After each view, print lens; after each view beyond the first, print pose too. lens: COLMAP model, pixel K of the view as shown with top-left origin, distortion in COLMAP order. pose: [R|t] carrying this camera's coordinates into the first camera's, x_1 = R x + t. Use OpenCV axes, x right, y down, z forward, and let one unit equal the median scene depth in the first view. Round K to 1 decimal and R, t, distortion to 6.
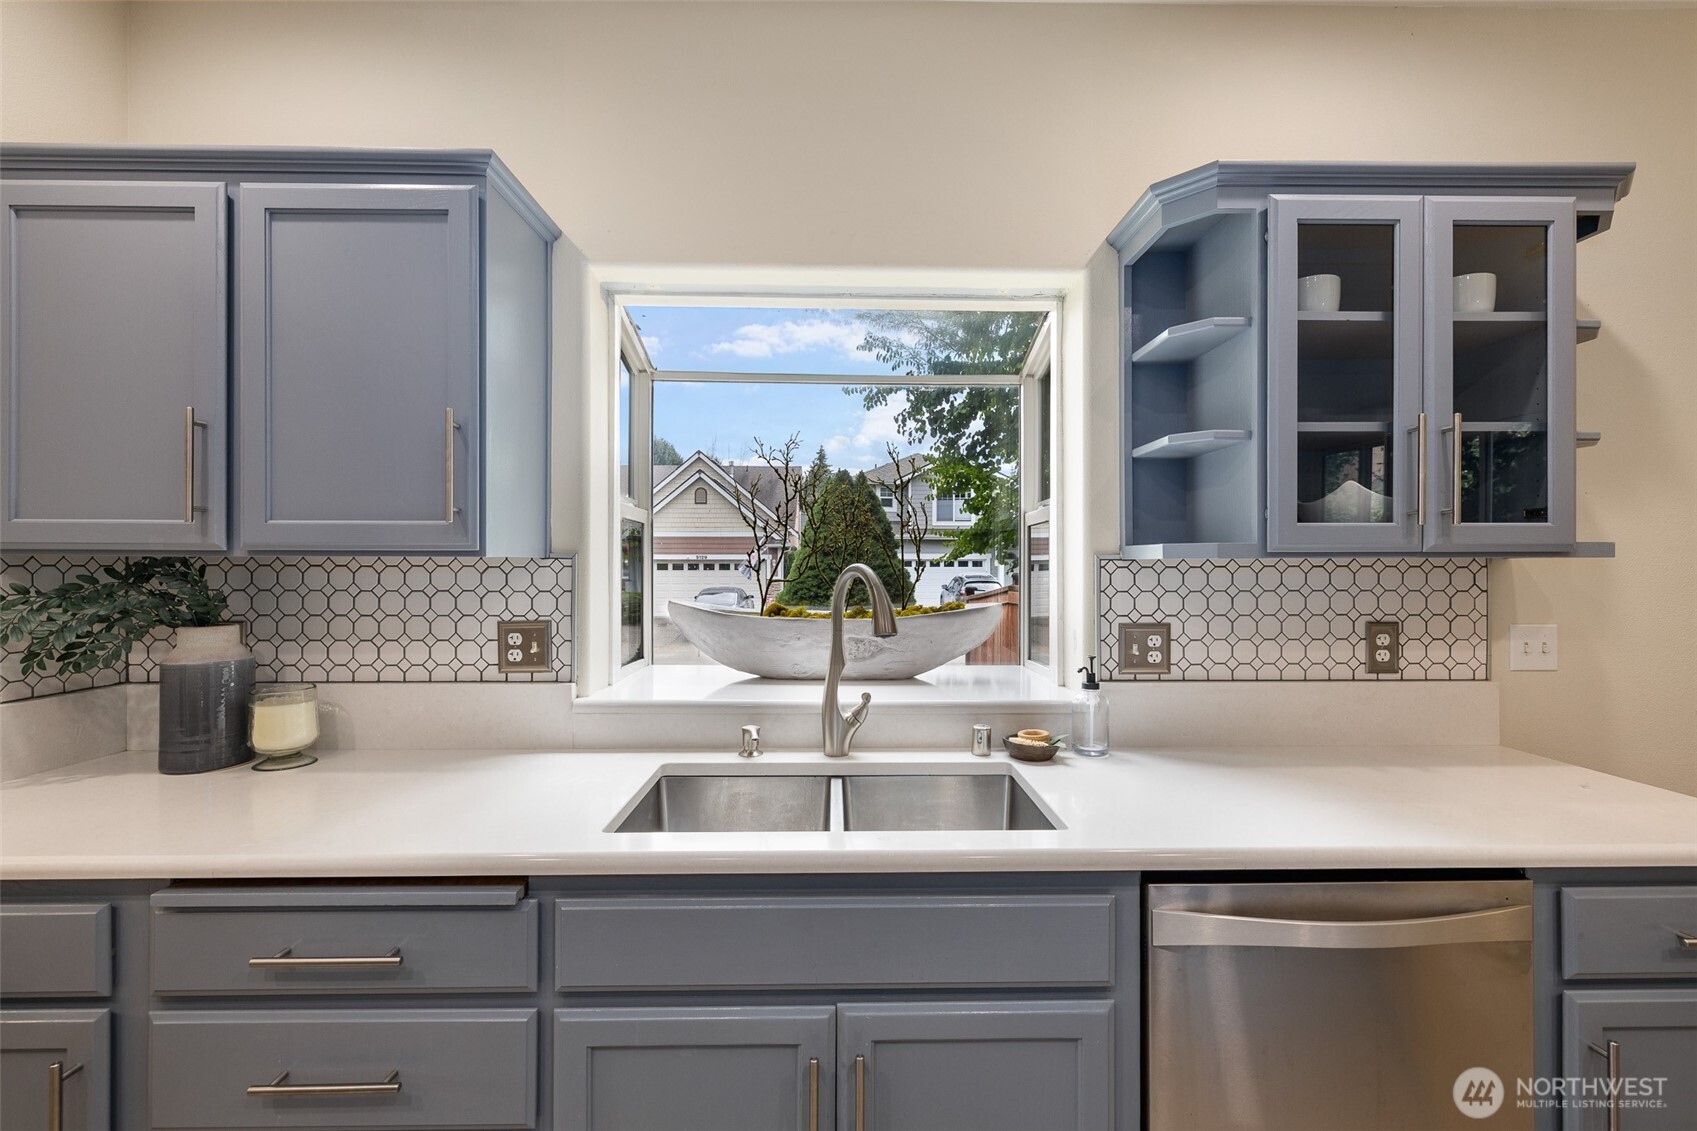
lens RADIAL K [[715.8, 0, 848.3], [0, 715.8, 567.5], [0, 0, 1]] dist [0.002397, 0.000051]
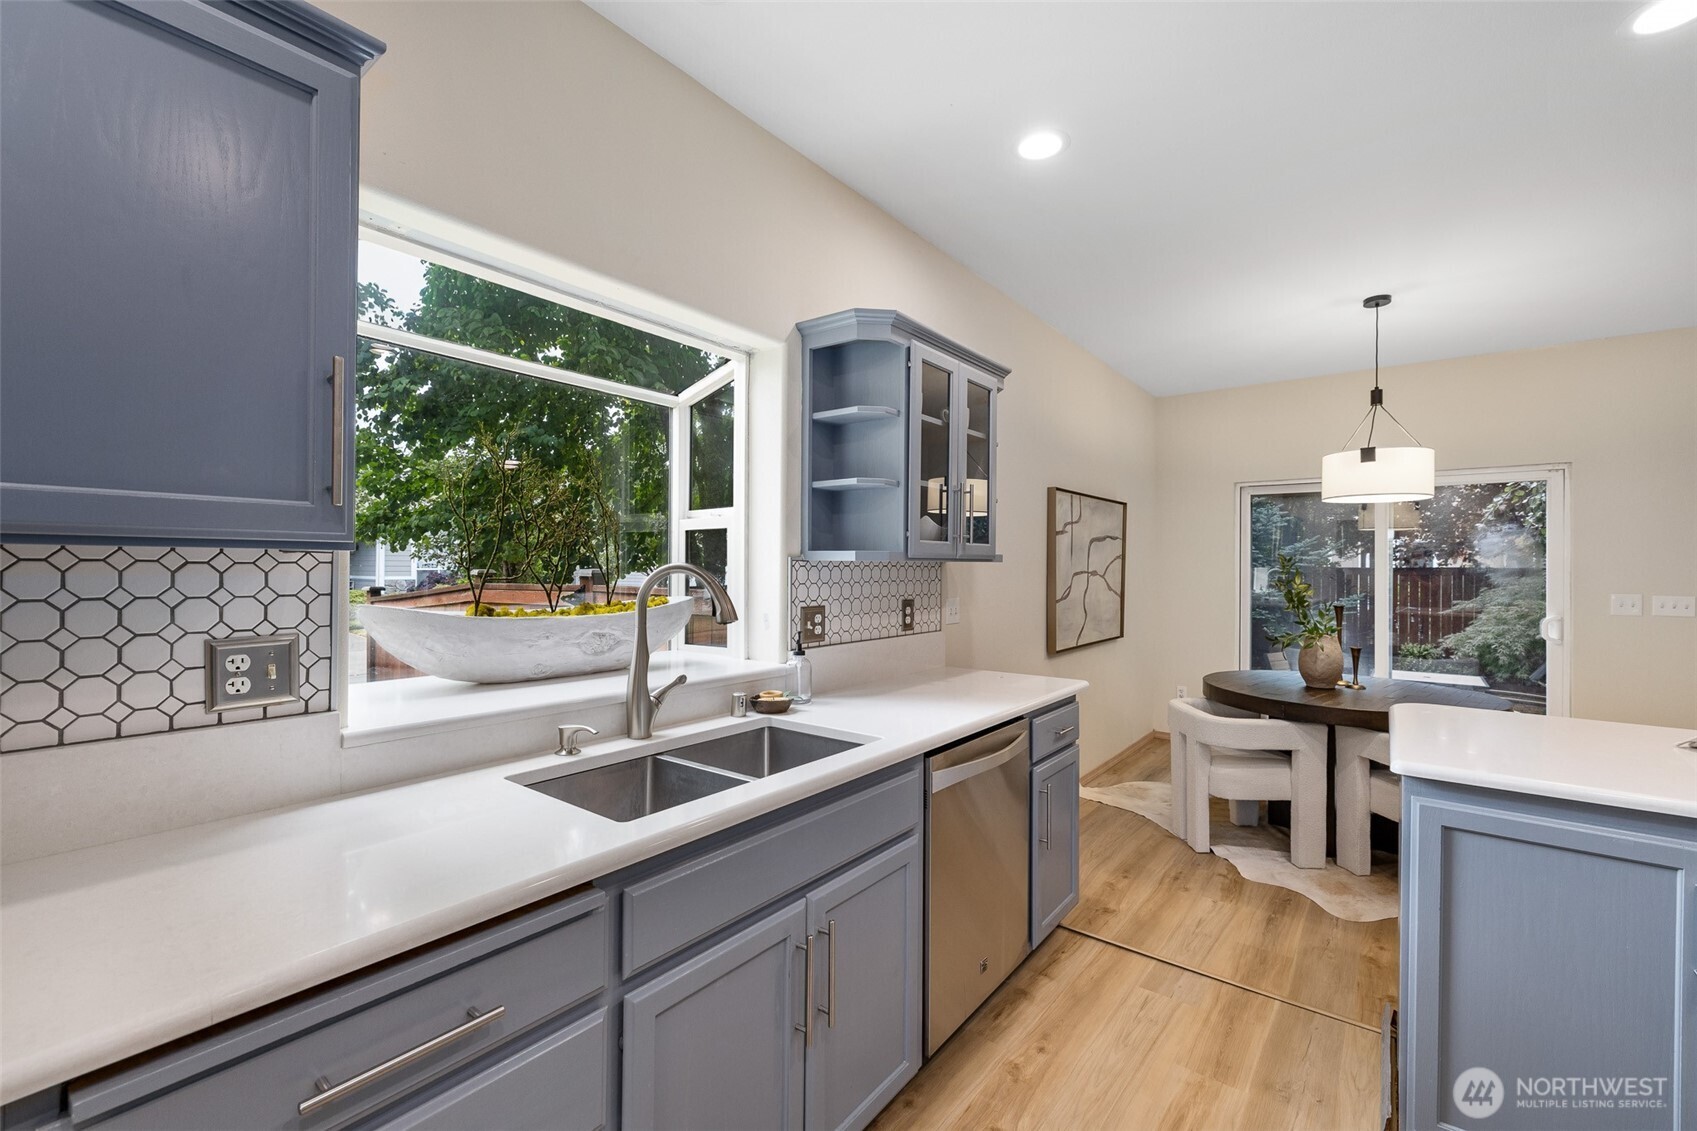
lens RADIAL K [[715.8, 0, 850.8], [0, 715.8, 565.9], [0, 0, 1]] dist [0.002397, 0.000051]
pose [[0.625678, 0.003869, 0.780072, -0.641312], [-0.006192, 0.999981, 0.000008, -0.001360], [-0.780057, -0.004835, 0.625690, 0.069061]]
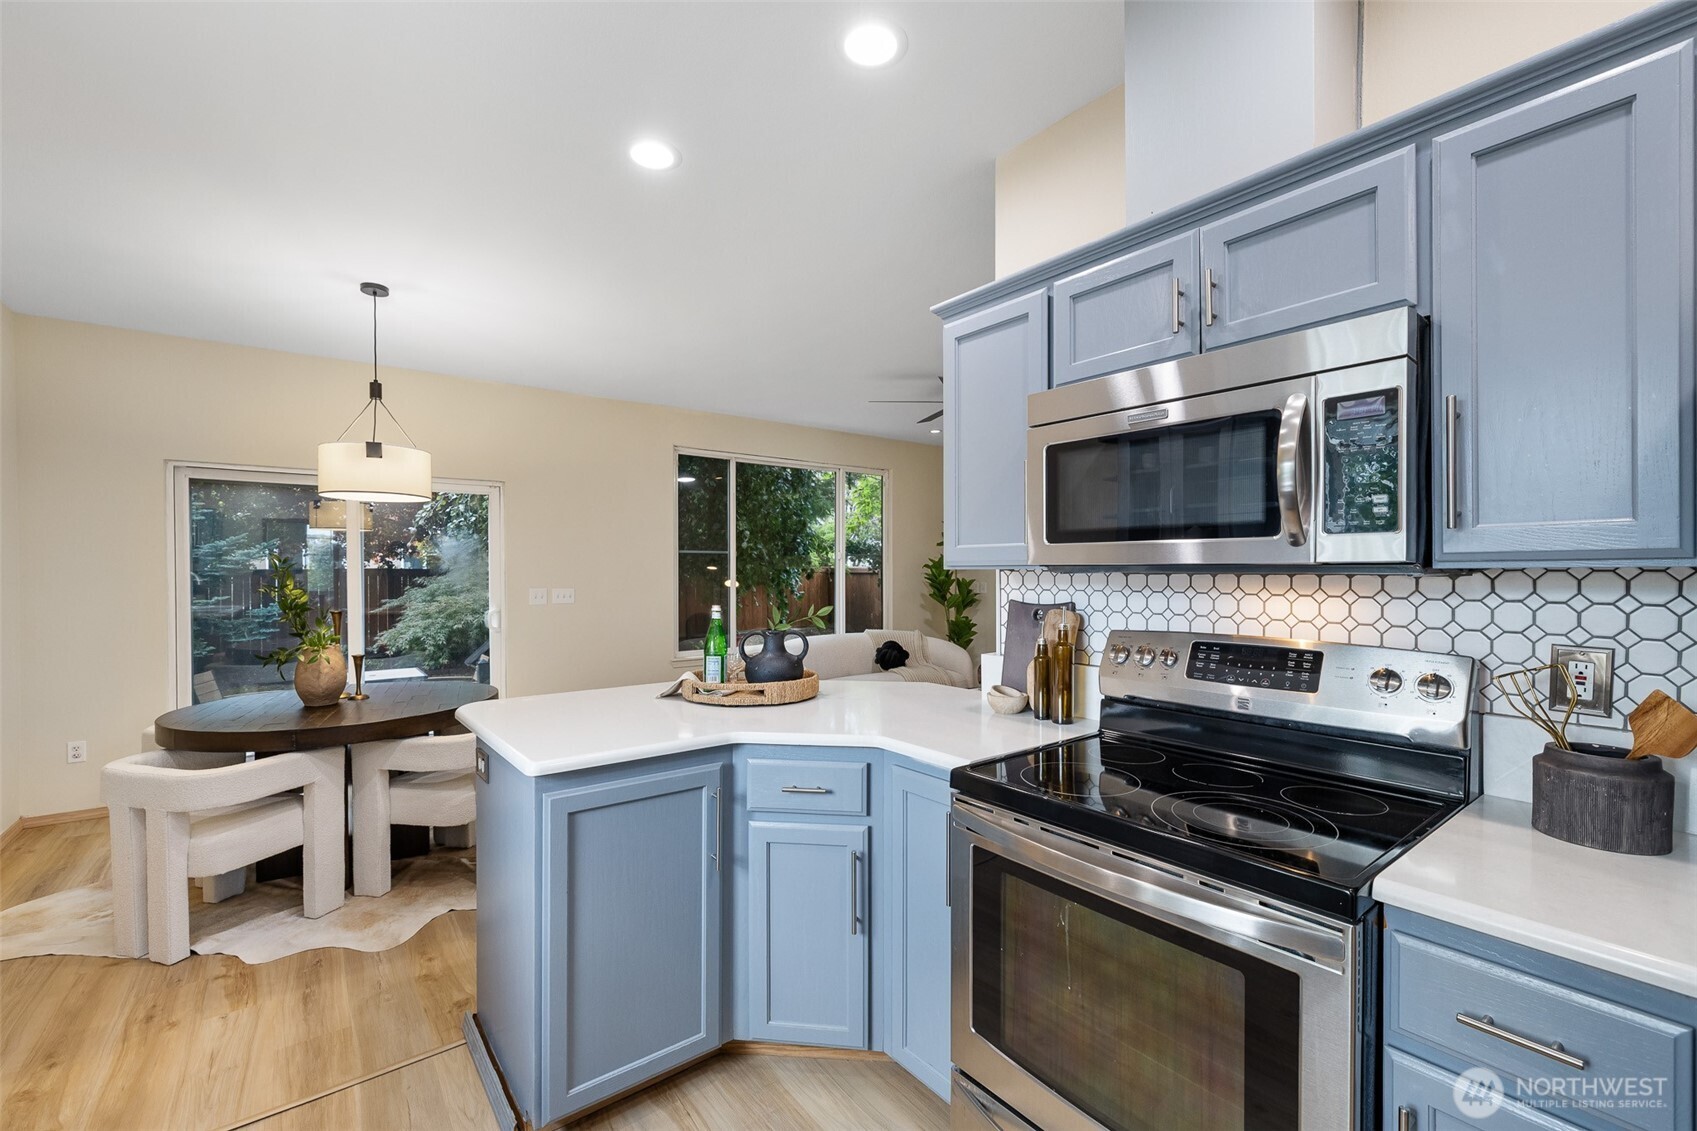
lens RADIAL K [[715.8, 0, 852.8], [0, 715.8, 579.0], [0, 0, 1]] dist [0.002397, 0.000051]
pose [[-0.601283, -0.009384, 0.798981, -0.453180], [0.003090, 0.999896, 0.014069, -0.003217], [-0.799030, 0.010928, -0.601192, 0.324027]]
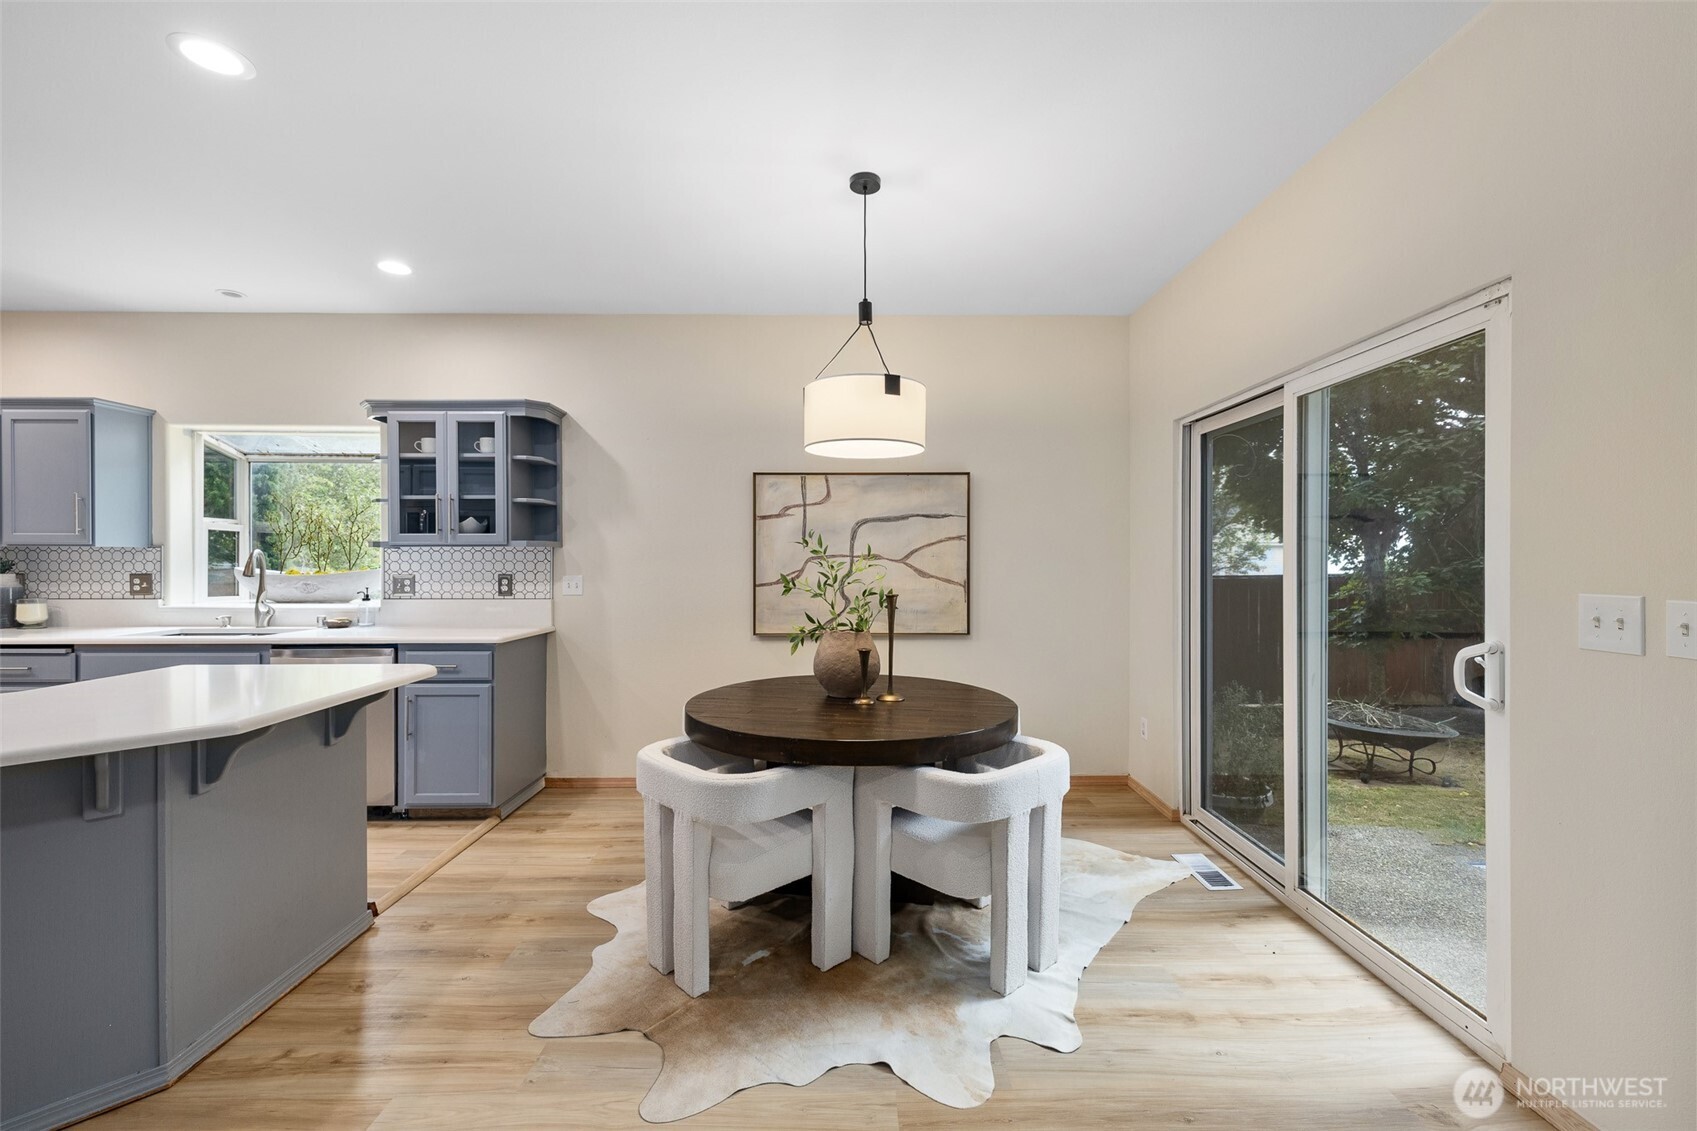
lens RADIAL K [[715.8, 0, 855.5], [0, 715.8, 565.8], [0, 0, 1]] dist [0.002397, 0.000051]
pose [[0.999971, -0.000274, -0.007605, 1.959940], [0.000317, 0.999984, 0.005635, 0.035659], [0.007603, -0.005637, 0.999955, -1.385448]]
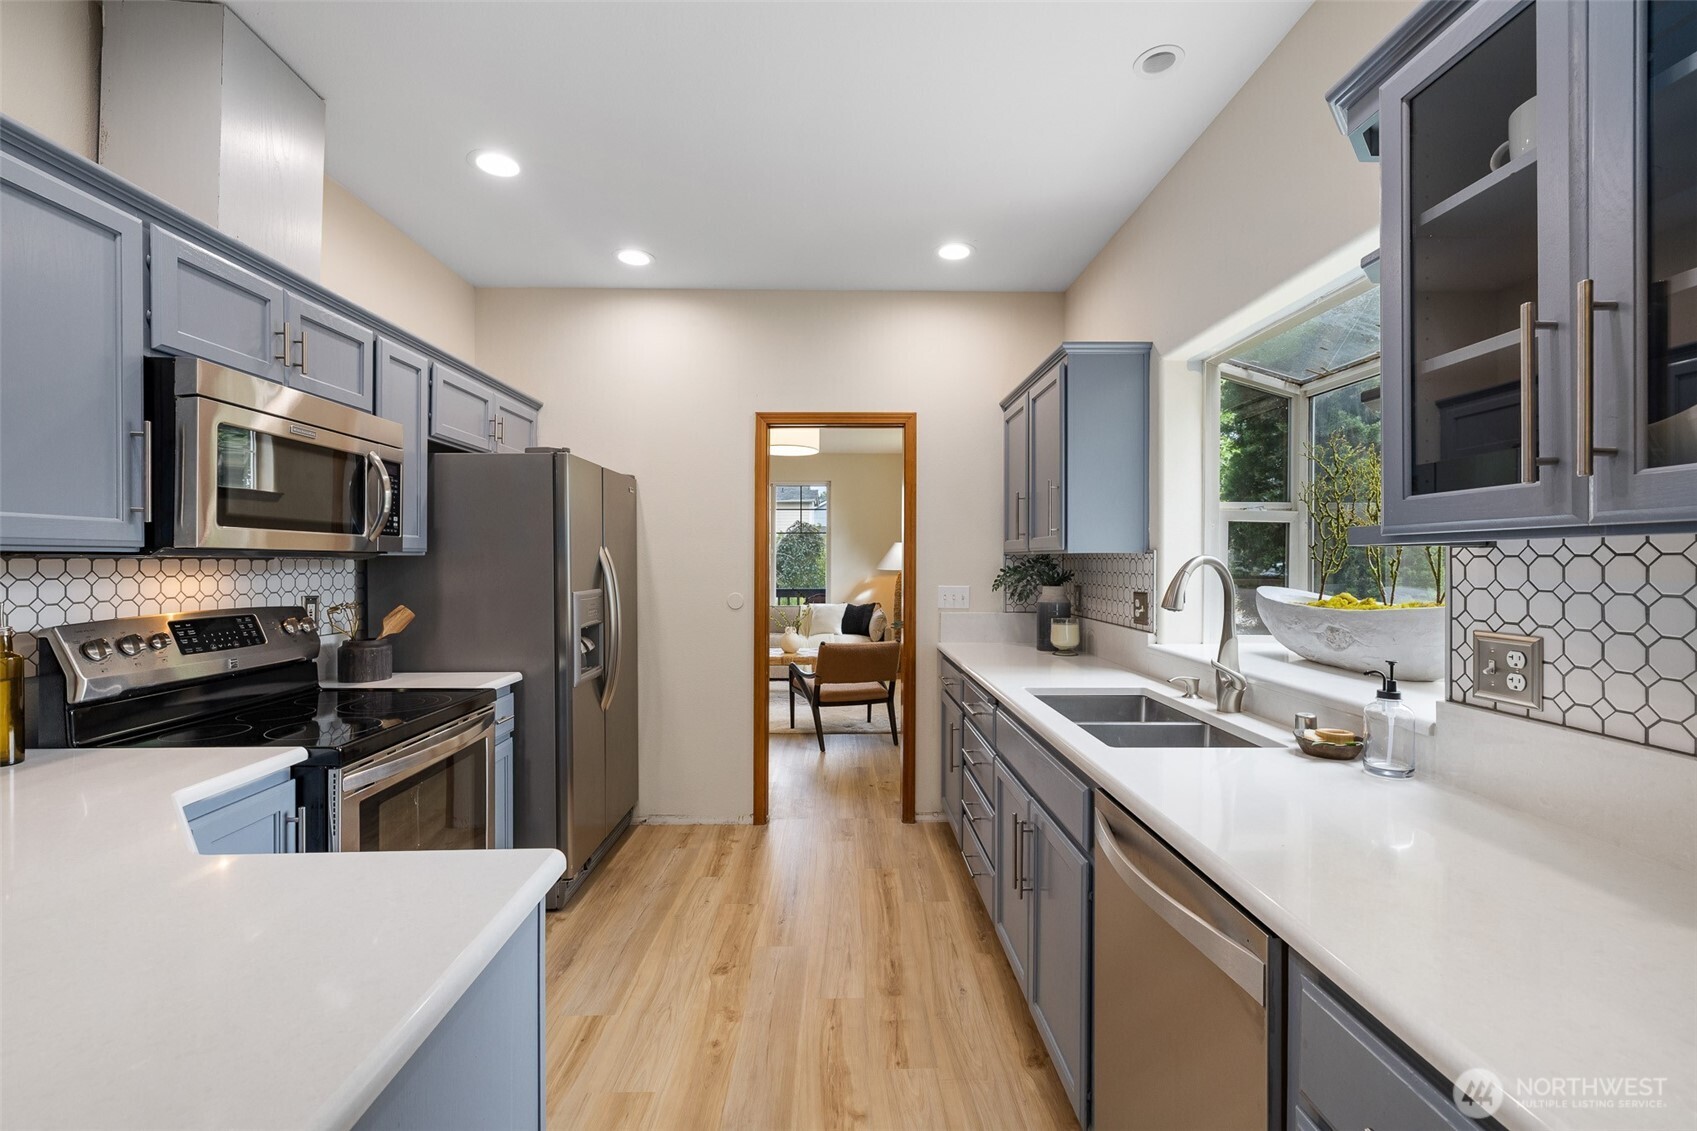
lens RADIAL K [[715.8, 0, 852.3], [0, 715.8, 561.1], [0, 0, 1]] dist [0.002397, 0.000051]
pose [[0.009547, 0.000966, -0.999954, 1.152404], [-0.003186, 0.999994, 0.000936, 0.005846], [0.999949, 0.003176, 0.009550, 0.335314]]
